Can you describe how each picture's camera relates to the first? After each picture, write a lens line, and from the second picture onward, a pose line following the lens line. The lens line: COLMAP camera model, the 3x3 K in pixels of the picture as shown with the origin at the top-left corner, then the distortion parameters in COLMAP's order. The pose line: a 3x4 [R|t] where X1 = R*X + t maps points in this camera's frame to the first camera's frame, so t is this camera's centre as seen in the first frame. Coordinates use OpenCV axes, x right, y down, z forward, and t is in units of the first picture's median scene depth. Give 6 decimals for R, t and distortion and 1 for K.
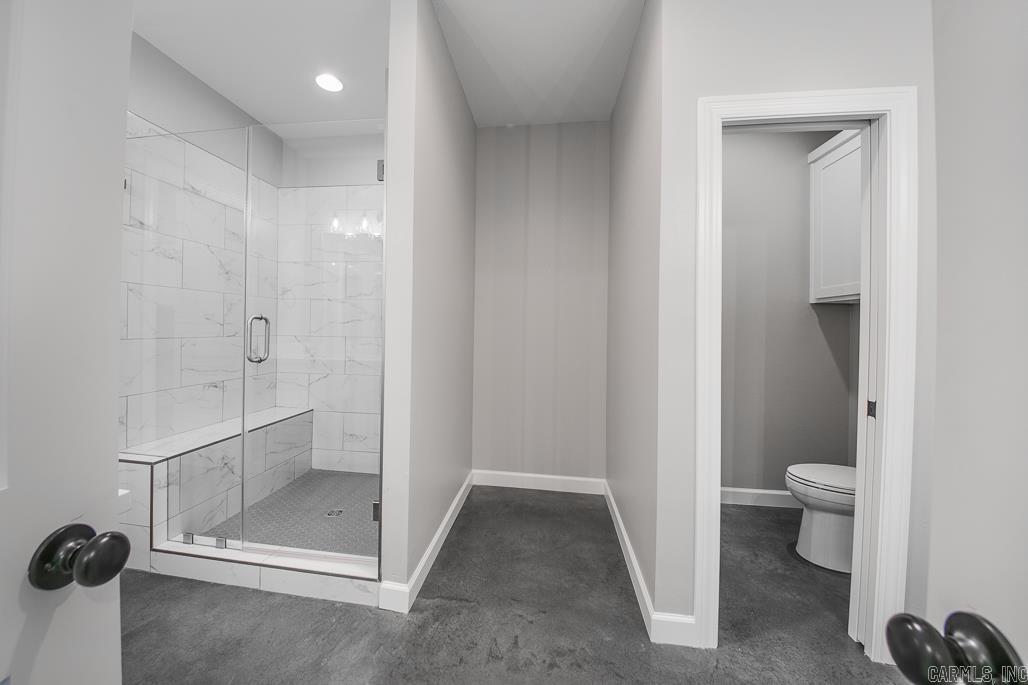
lens RADIAL K [[370.8, 0, 498.4], [0, 370.8, 324.9], [0, 0, 1]] dist [0.000889, -0.012613]
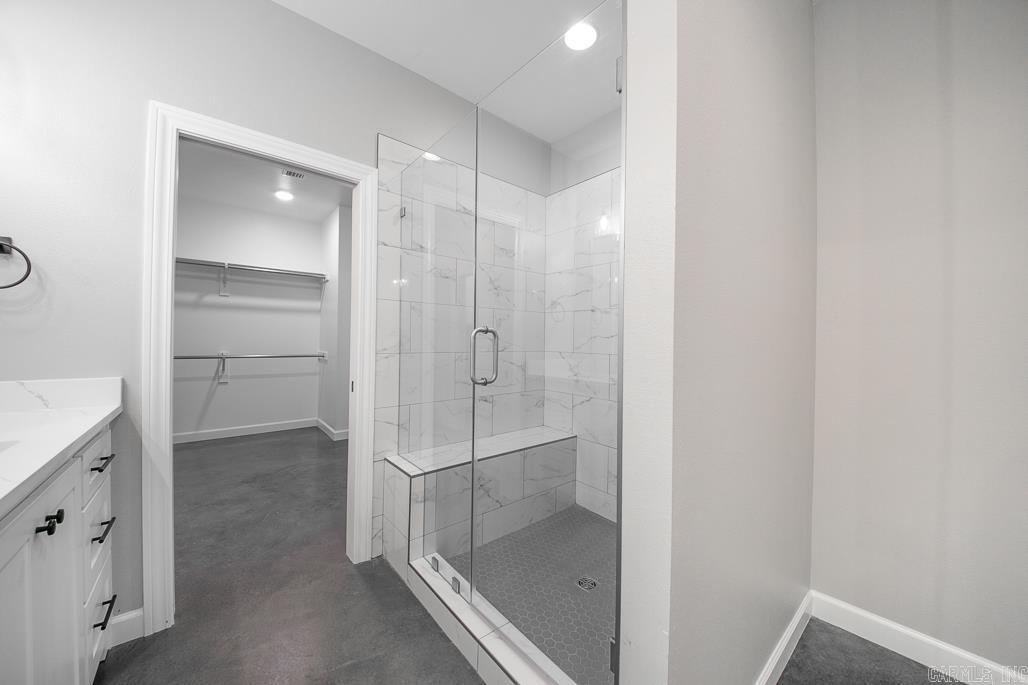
lens RADIAL K [[363.9, 0, 511.9], [0, 363.9, 338.2], [0, 0, 1]] dist [0.009687, -0.011965]
pose [[0.741612, -0.007337, -0.670789, -0.040127], [0.003048, 0.999967, -0.007568, 0.002879], [0.670822, 0.003568, 0.741610, 0.301962]]
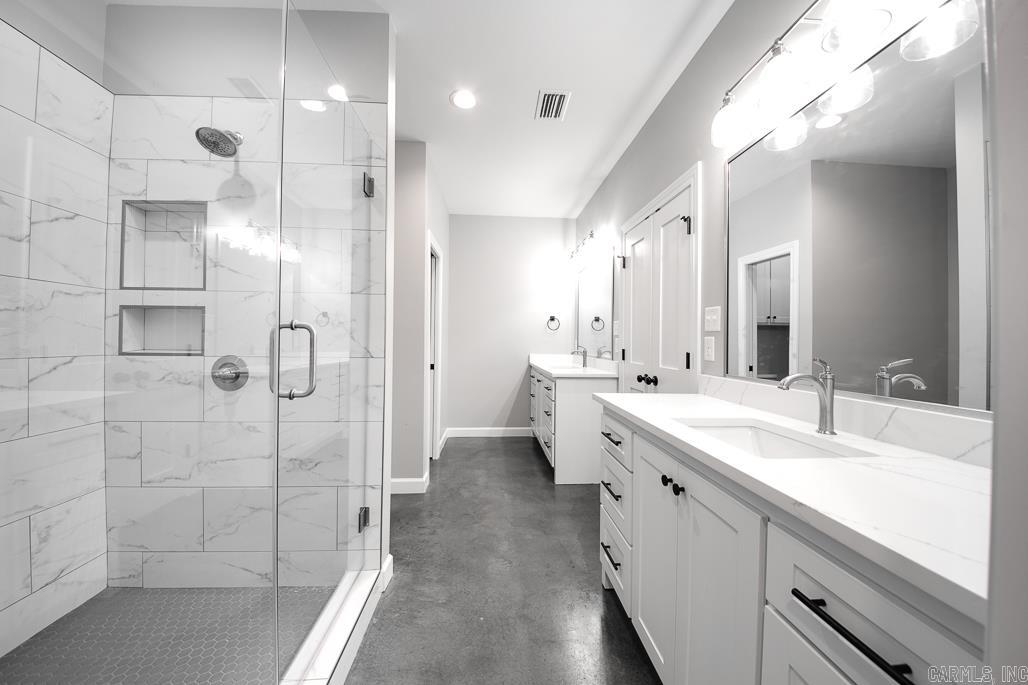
lens RADIAL K [[363.9, 0, 511.9], [0, 363.9, 338.2], [0, 0, 1]] dist [0.009687, -0.011965]
pose [[-0.199718, -0.013861, 0.979755, -0.904028], [-0.022004, 0.999711, 0.009658, -0.008624], [-0.979606, -0.019630, -0.199965, 0.526807]]
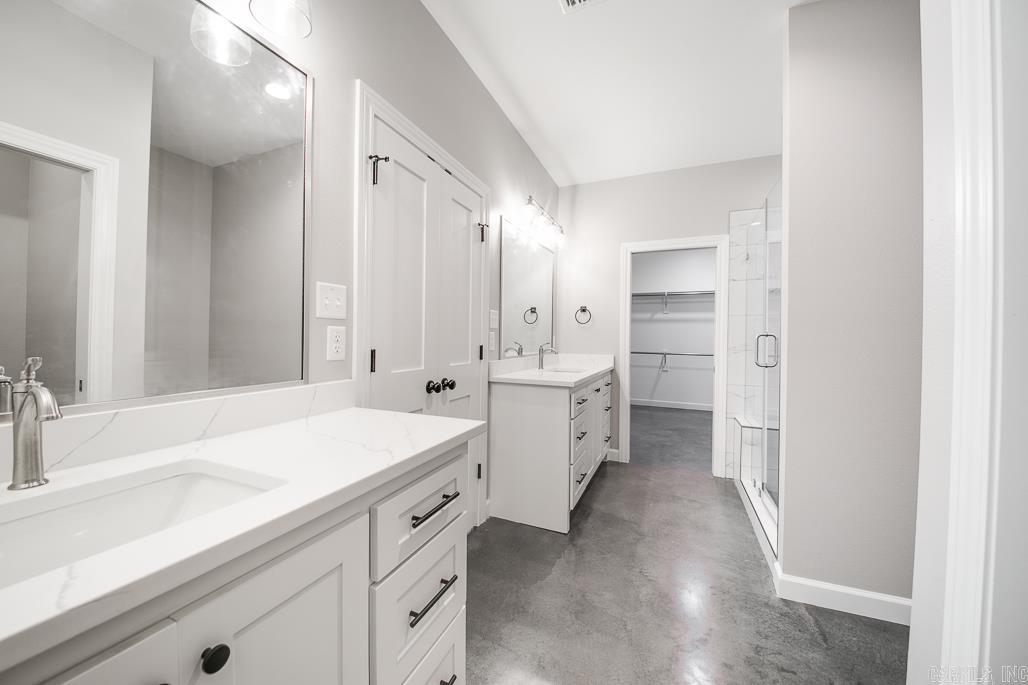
lens RADIAL K [[375.8, 0, 512.5], [0, 375.8, 337.1], [0, 0, 1]] dist [0.000360, -0.000003]
pose [[-0.262160, -0.021239, -0.964791, 0.646276], [-0.010791, 0.999760, -0.019076, 0.018115], [0.964964, 0.005410, -0.262326, 0.313448]]
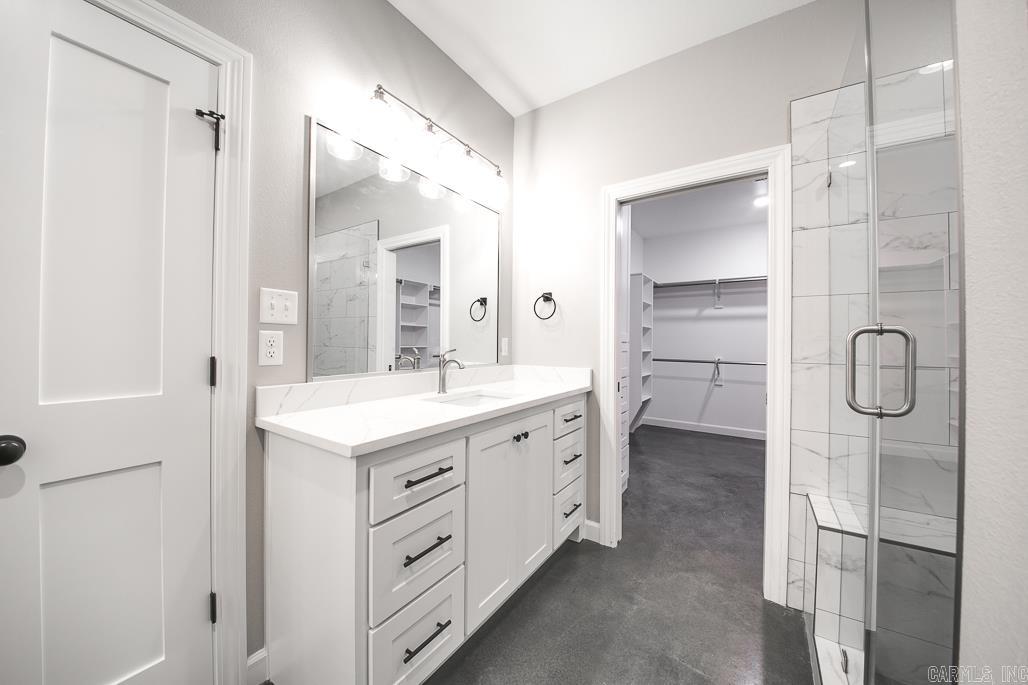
lens RADIAL K [[365.9, 0, 517.1], [0, 365.9, 338.8], [0, 0, 1]] dist [-0.000924, -0.003771]
pose [[-0.430143, -0.026177, -0.902381, 0.020623], [-0.009587, 0.999656, -0.024429, 0.006936], [0.902710, -0.001857, -0.430246, 0.523838]]
